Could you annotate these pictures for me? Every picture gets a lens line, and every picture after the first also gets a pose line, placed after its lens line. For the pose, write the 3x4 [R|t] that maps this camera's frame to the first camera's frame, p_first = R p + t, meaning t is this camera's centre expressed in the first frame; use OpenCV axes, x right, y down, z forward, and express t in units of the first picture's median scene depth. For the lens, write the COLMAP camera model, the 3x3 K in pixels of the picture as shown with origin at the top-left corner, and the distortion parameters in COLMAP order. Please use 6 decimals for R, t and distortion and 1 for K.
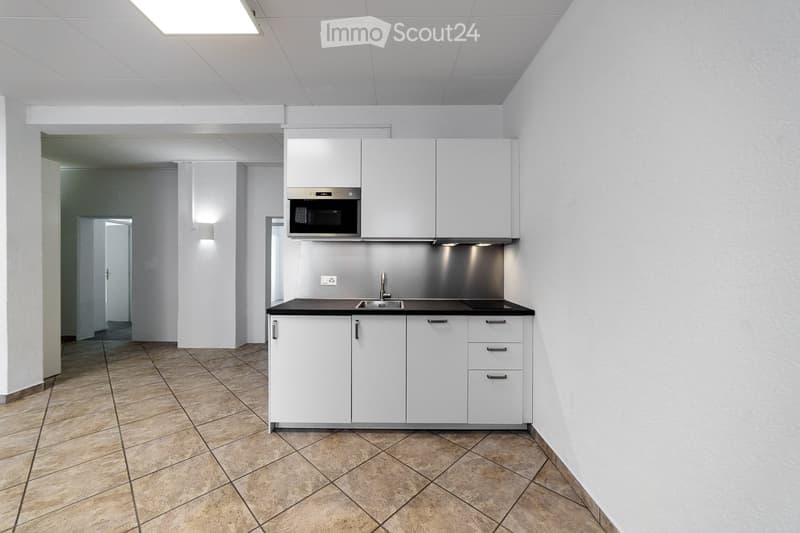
lens RADIAL K [[310.1, 0, 397.7], [0, 310.1, 262.1], [0, 0, 1]] dist [-0.007581, 0.000135]
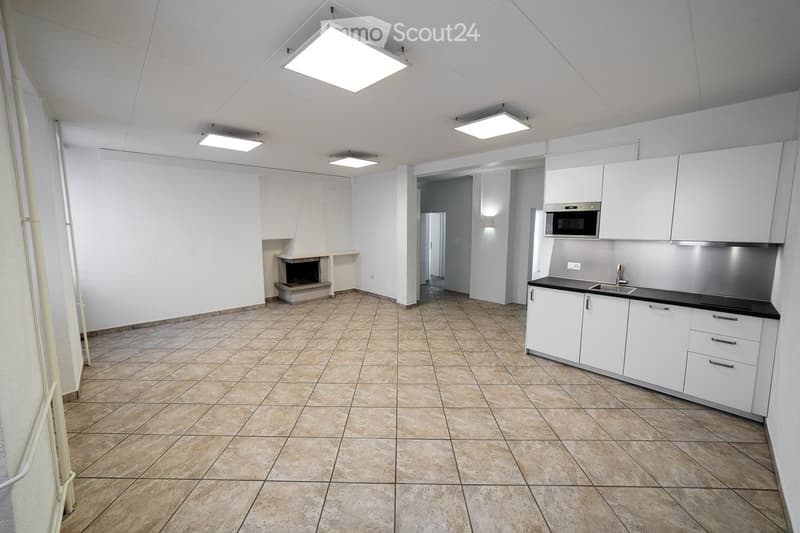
lens RADIAL K [[310.1, 0, 397.7], [0, 310.1, 262.1], [0, 0, 1]] dist [-0.007581, 0.000135]
pose [[0.693098, 0.080498, -0.716335, 0.253603], [-0.006001, 0.994355, 0.105934, -0.114522], [0.720818, -0.069124, 0.689669, -0.590954]]
